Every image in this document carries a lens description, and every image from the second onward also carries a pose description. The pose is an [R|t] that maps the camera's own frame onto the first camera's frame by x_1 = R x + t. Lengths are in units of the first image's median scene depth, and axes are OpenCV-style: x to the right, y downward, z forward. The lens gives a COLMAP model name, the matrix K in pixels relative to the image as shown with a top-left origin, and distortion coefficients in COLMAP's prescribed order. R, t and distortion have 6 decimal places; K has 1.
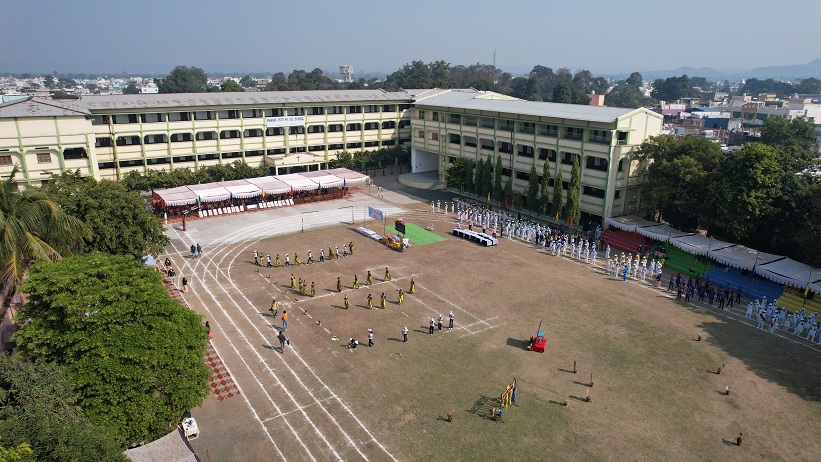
lens RADIAL K [[527.3, 0, 410.5], [0, 527.3, 231.0], [0, 0, 1]] dist [-0.029134, 0.004831]
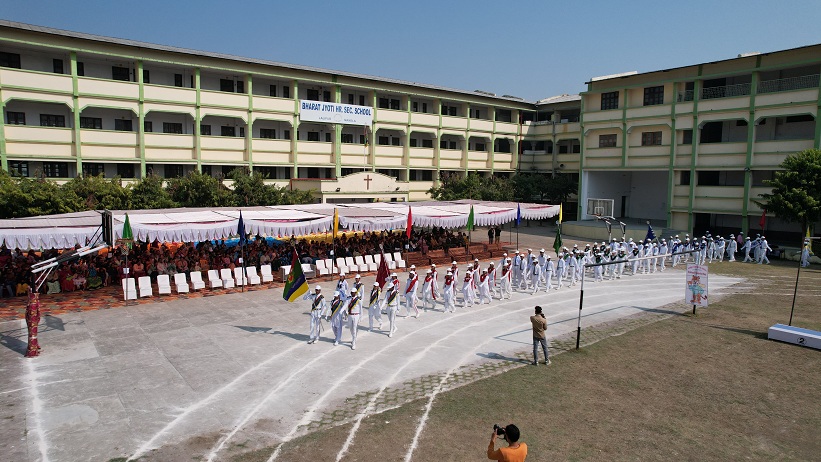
lens RADIAL K [[527.3, 0, 410.5], [0, 527.3, 231.0], [0, 0, 1]] dist [-0.029134, 0.004831]
pose [[0.997901, -0.002759, 0.064706, -0.213903], [0.015204, 0.981150, -0.192649, -0.004604], [-0.062955, 0.193228, 0.979132, 0.569391]]
